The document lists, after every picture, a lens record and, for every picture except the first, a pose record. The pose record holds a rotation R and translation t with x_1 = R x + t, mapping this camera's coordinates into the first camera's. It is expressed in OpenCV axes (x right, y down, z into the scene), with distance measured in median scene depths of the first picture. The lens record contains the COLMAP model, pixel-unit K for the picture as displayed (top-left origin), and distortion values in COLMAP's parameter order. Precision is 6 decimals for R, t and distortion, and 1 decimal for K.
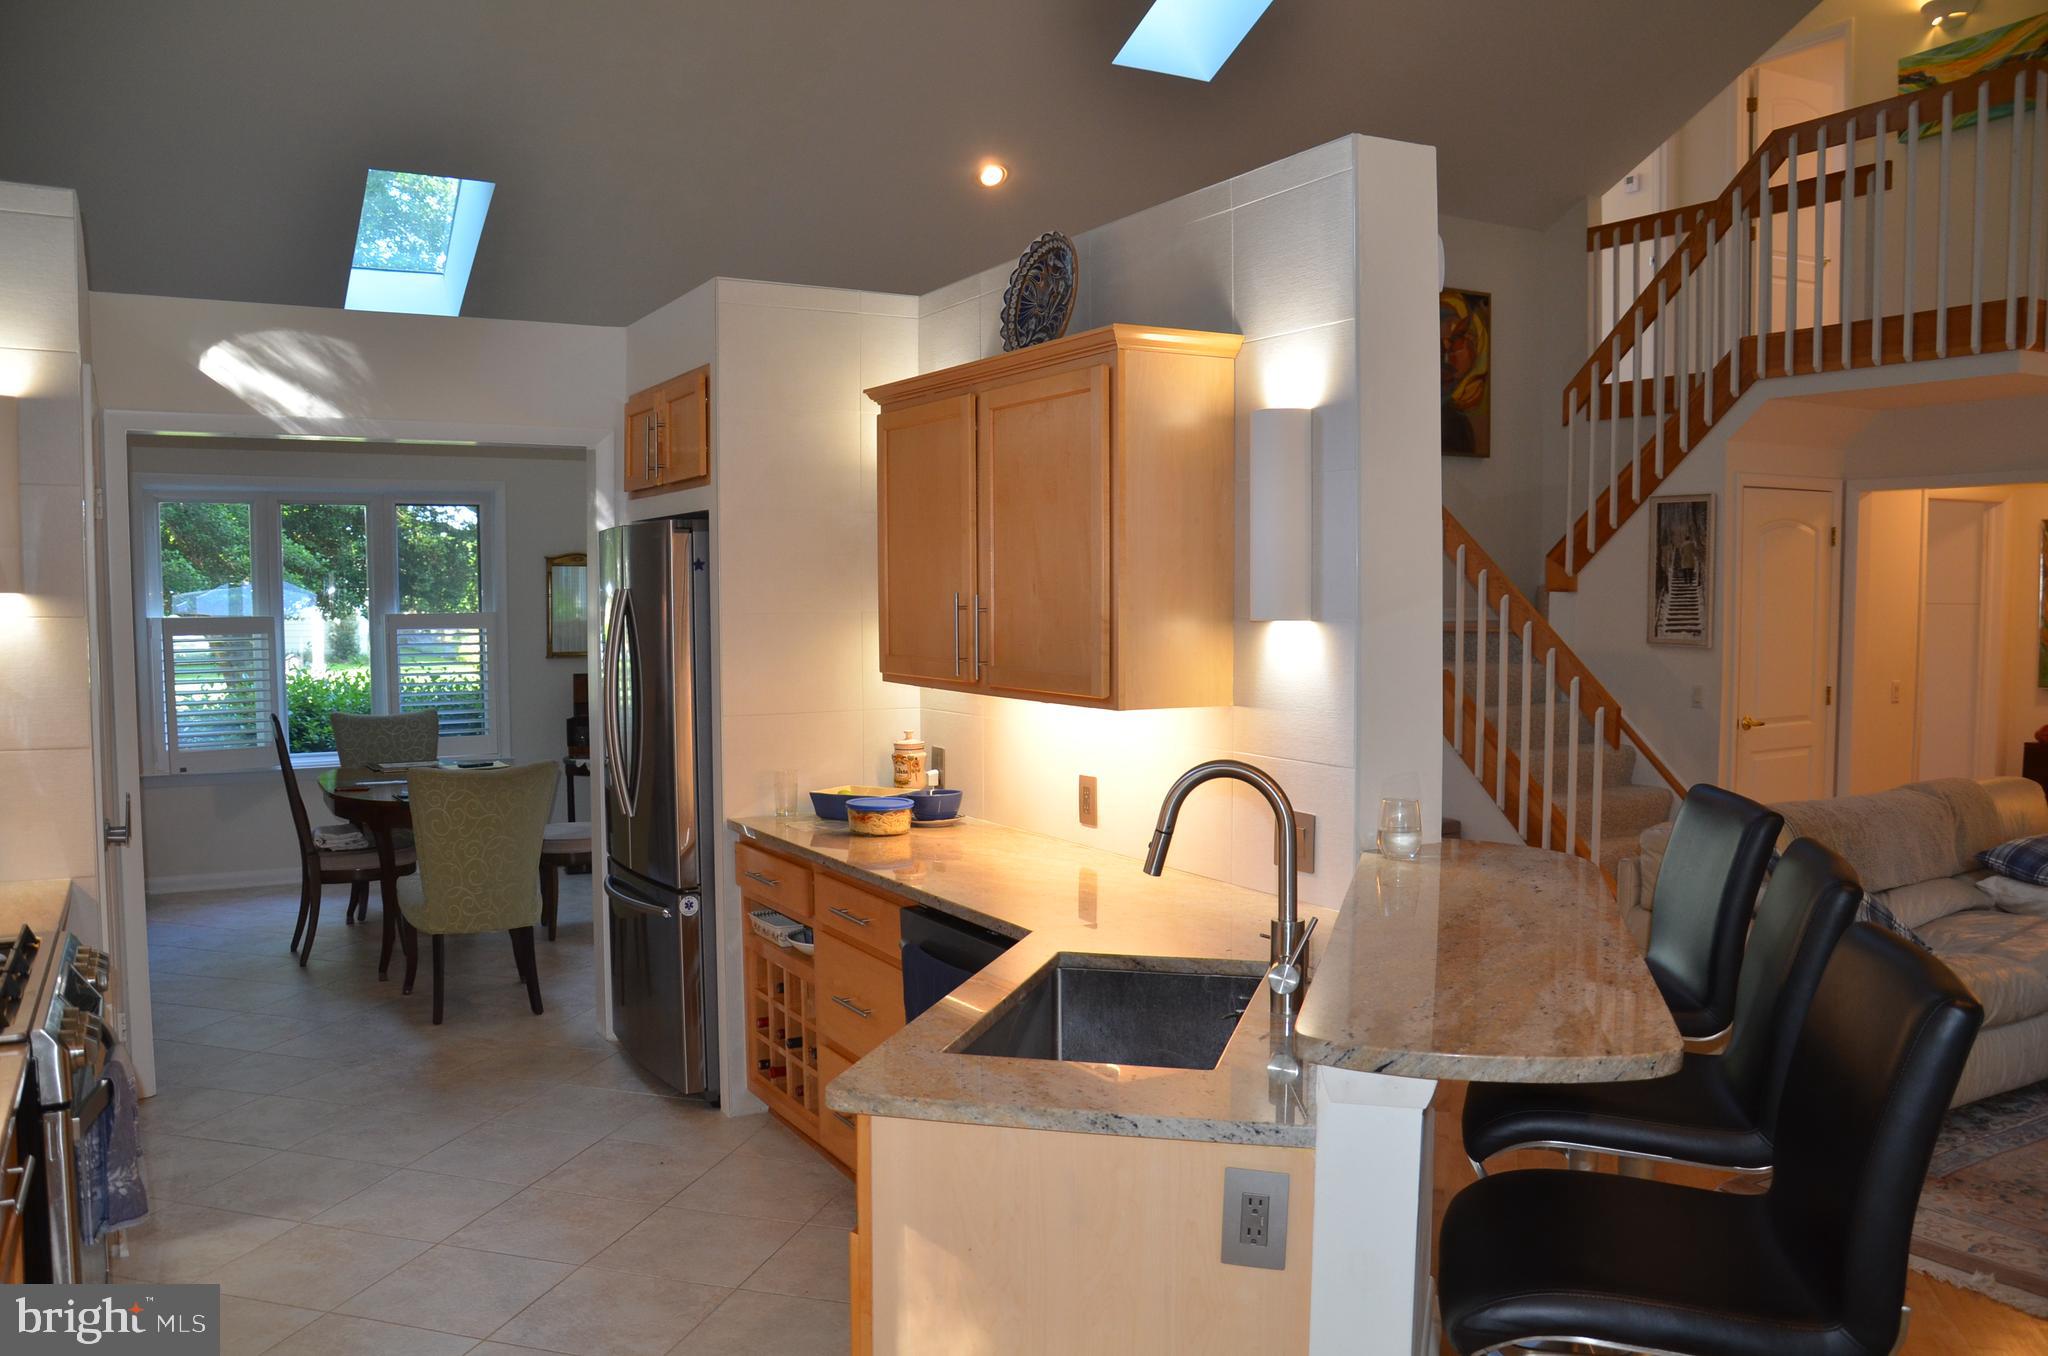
lens RADIAL K [[1604.7, 0, 1039.1], [0, 1604.7, 715.7], [0, 0, 1]] dist [-0.152228, 0.119563]
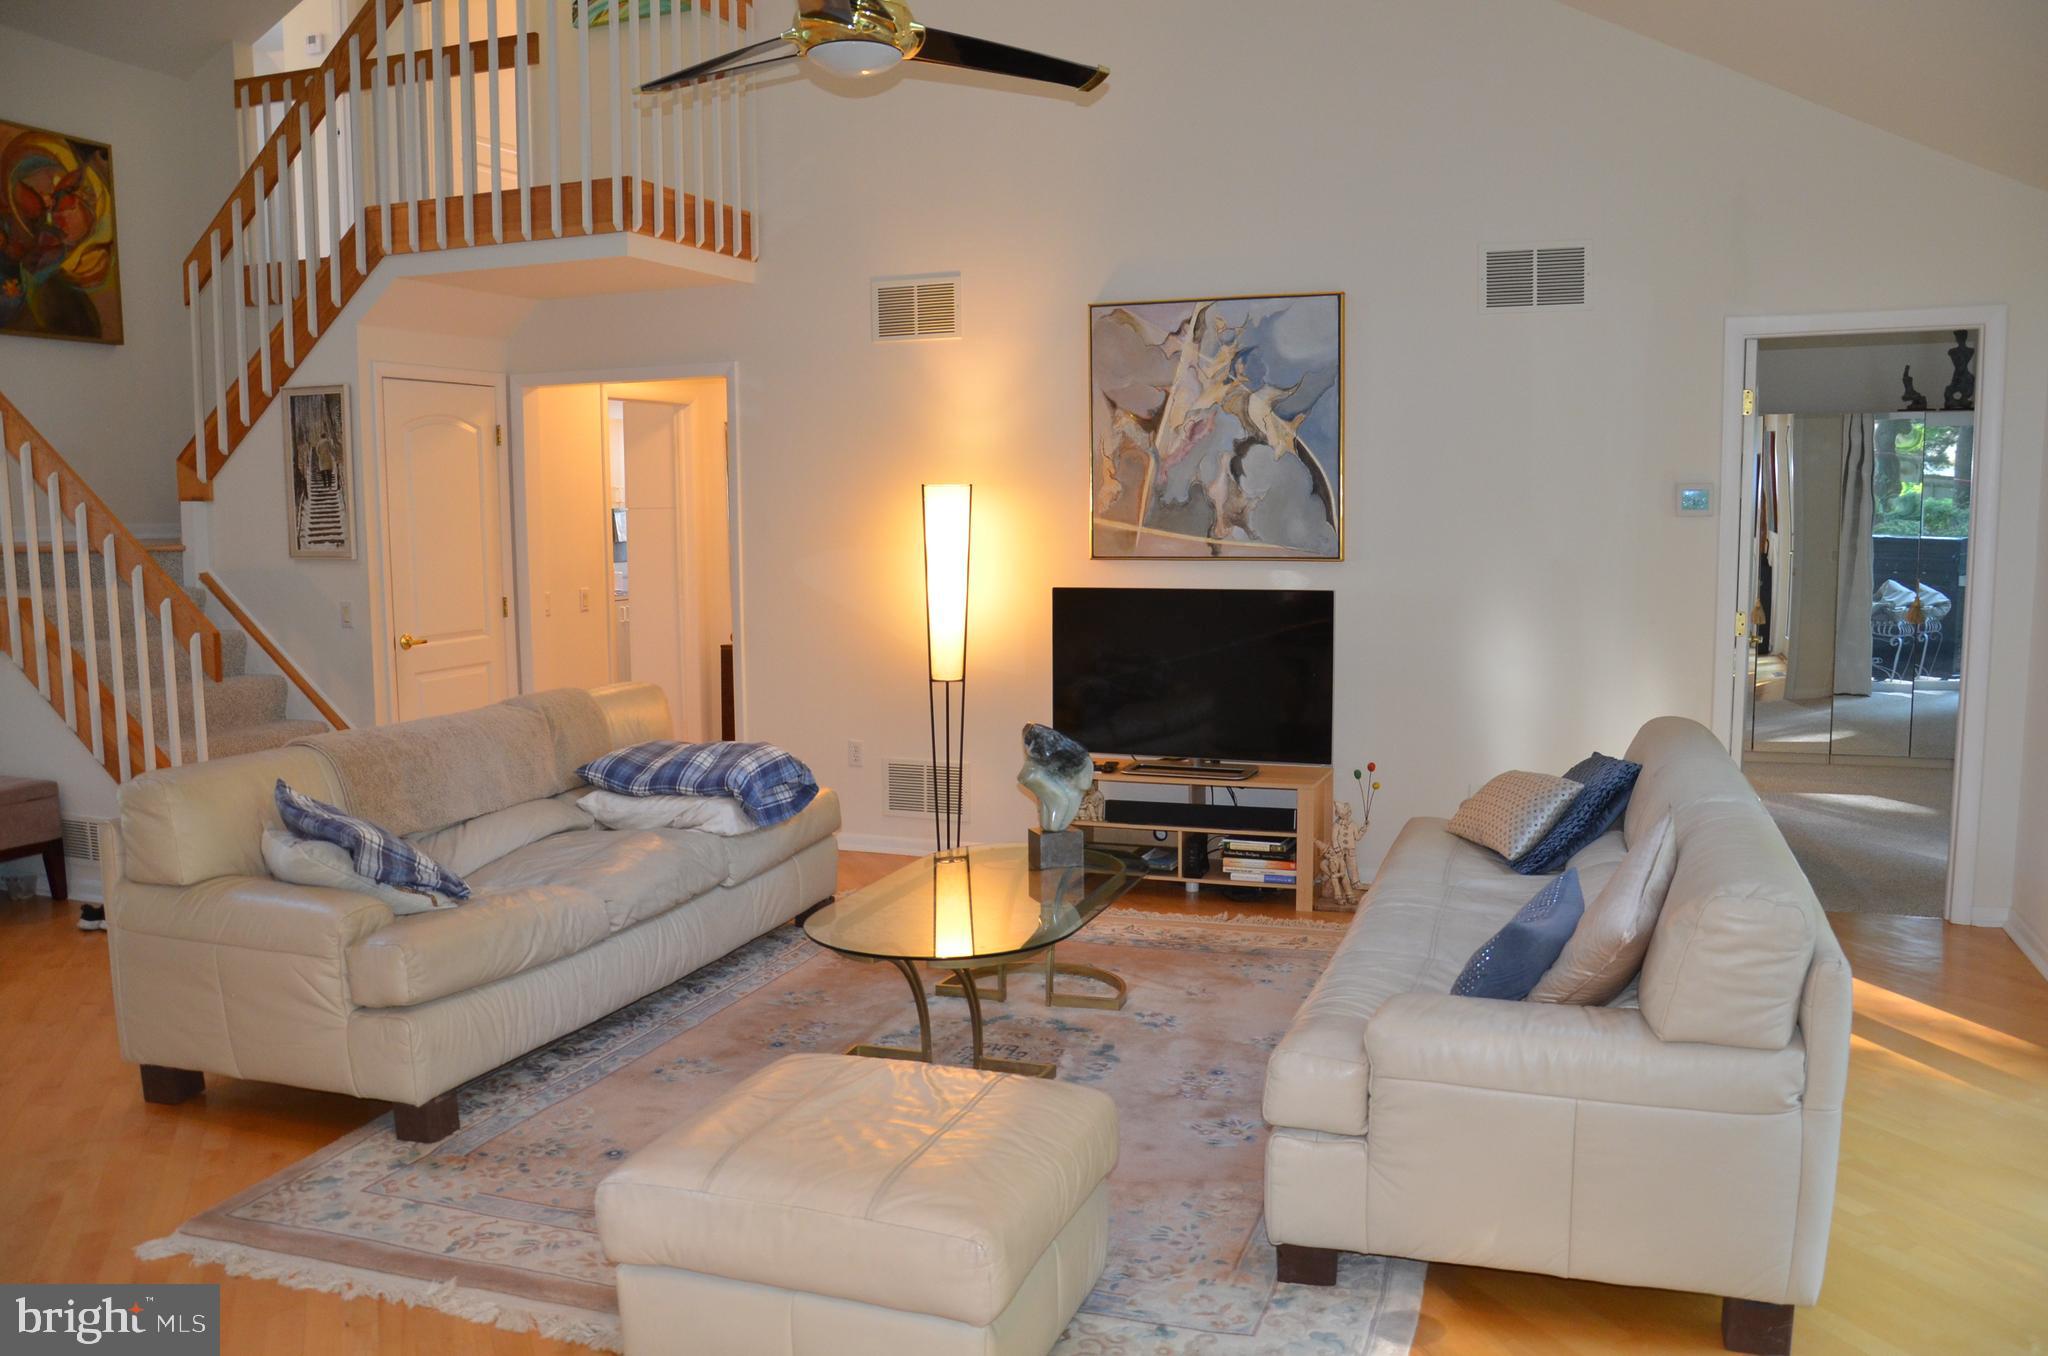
lens RADIAL K [[1604.7, 0, 1039.1], [0, 1604.7, 715.7], [0, 0, 1]] dist [-0.152228, 0.119563]
pose [[0.780450, -0.081477, 0.619887, 0.172405], [0.052625, 0.996515, 0.064724, 0.007925], [-0.623000, -0.017892, 0.782017, 0.062939]]
